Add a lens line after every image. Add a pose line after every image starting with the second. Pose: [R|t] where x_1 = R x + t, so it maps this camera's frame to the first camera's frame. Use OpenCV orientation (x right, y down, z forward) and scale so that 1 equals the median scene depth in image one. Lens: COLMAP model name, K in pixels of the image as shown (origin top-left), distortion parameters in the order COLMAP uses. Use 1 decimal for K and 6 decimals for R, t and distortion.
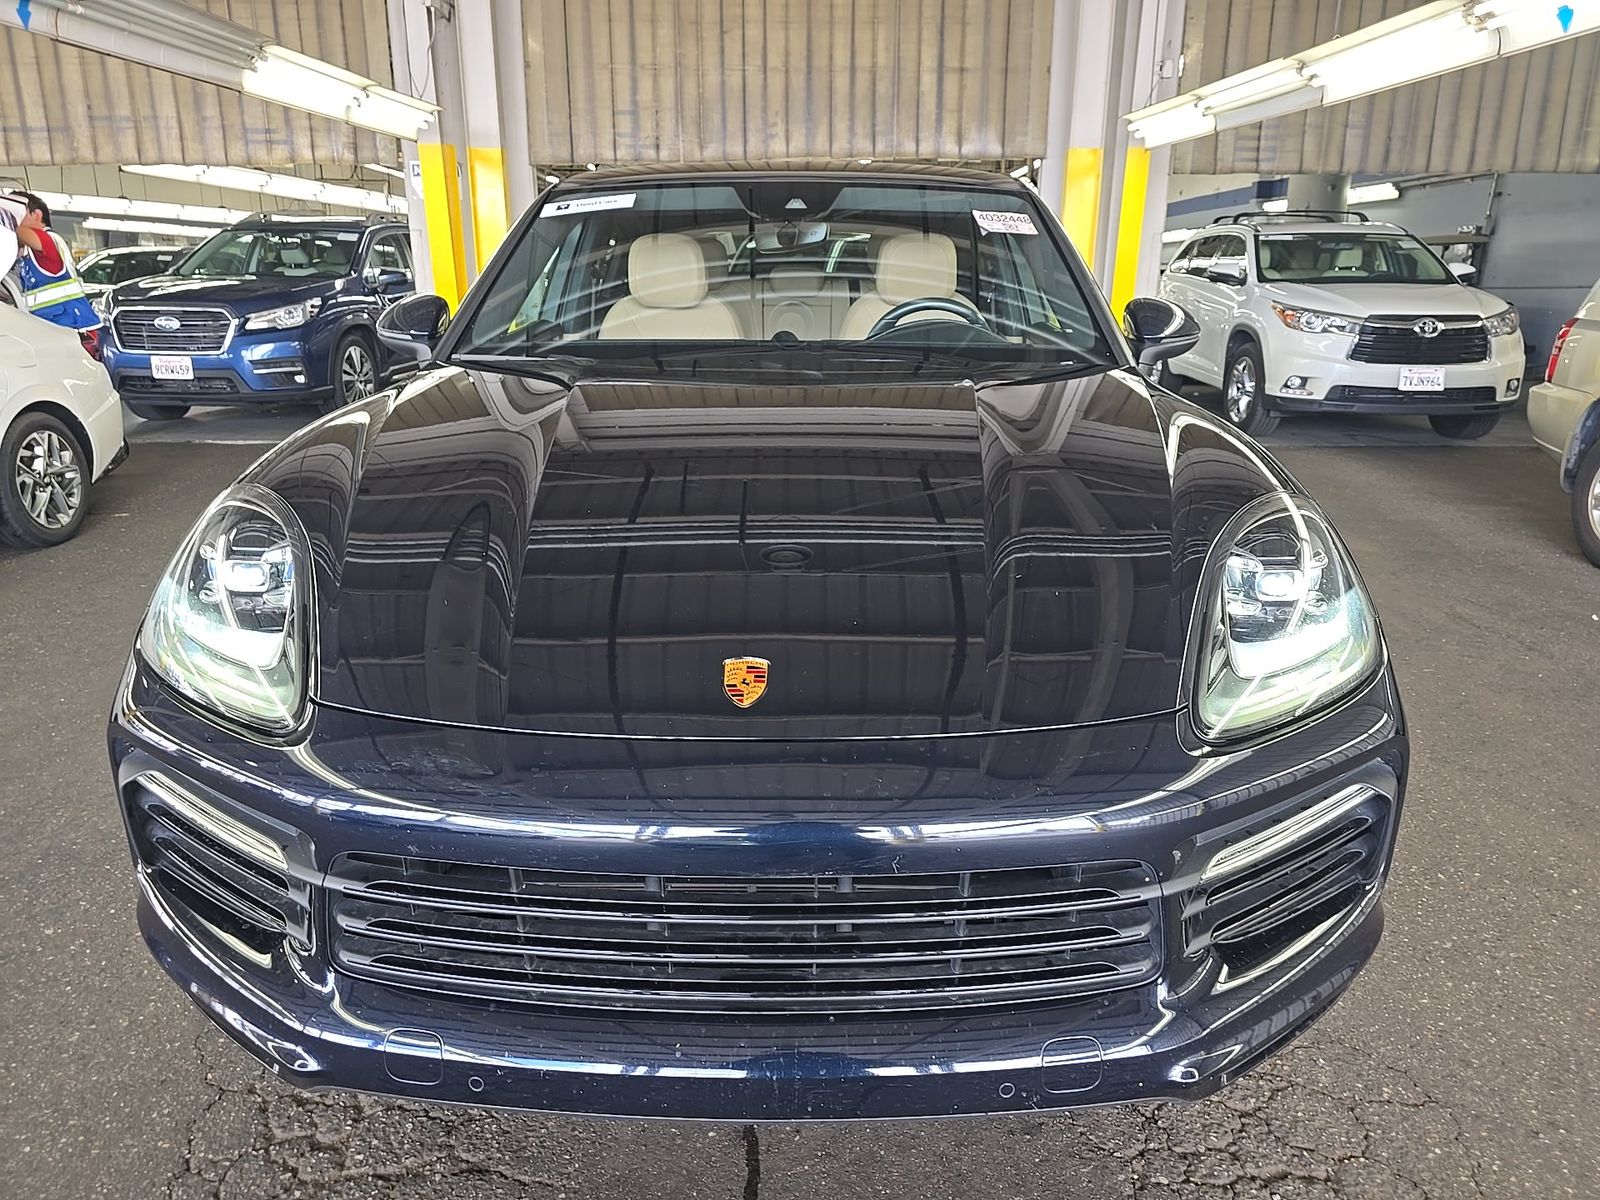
lens RADIAL K [[1072.0, 0, 803.6], [0, 1072.0, 595.1], [0, 0, 1]] dist [0.023456, -0.022408]
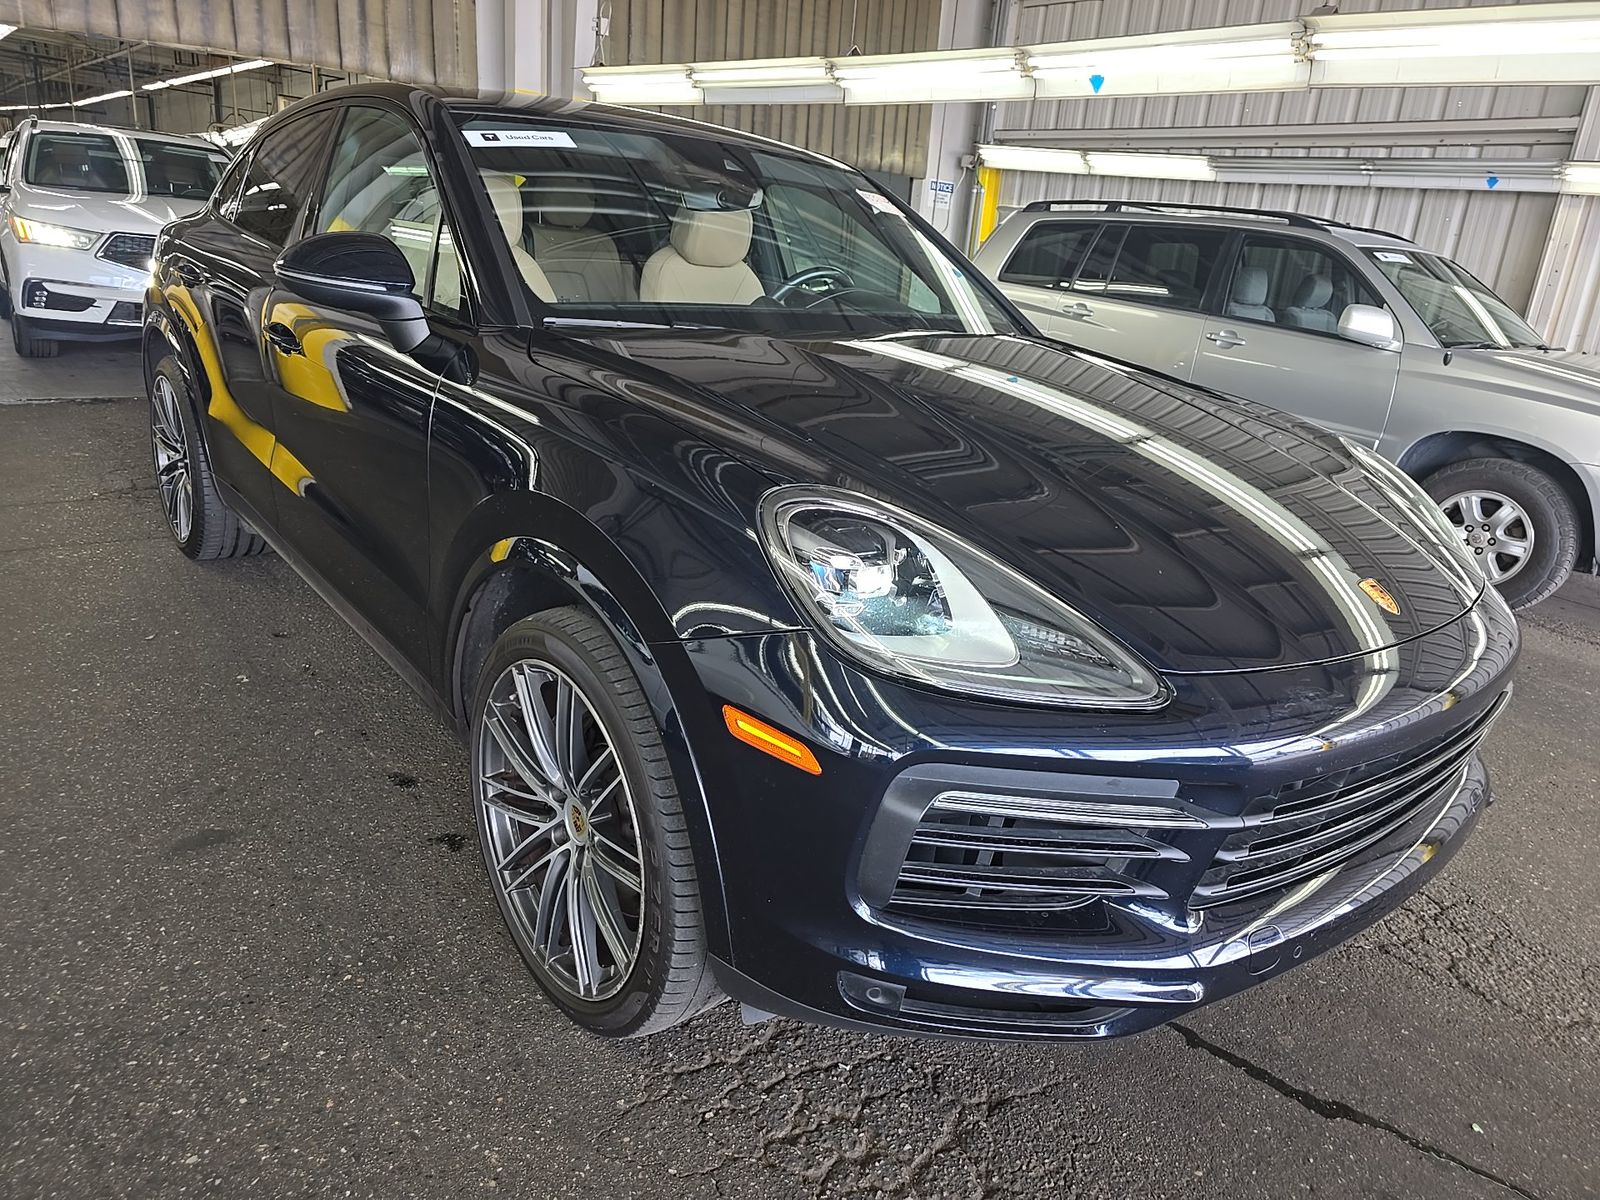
lens RADIAL K [[1072.0, 0, 803.6], [0, 1072.0, 595.1], [0, 0, 1]] dist [0.023456, -0.022408]
pose [[0.765611, -0.137732, 0.628386, -0.225862], [0.103082, 0.990456, 0.091498, -0.018481], [-0.634991, -0.005276, 0.772502, 0.064893]]
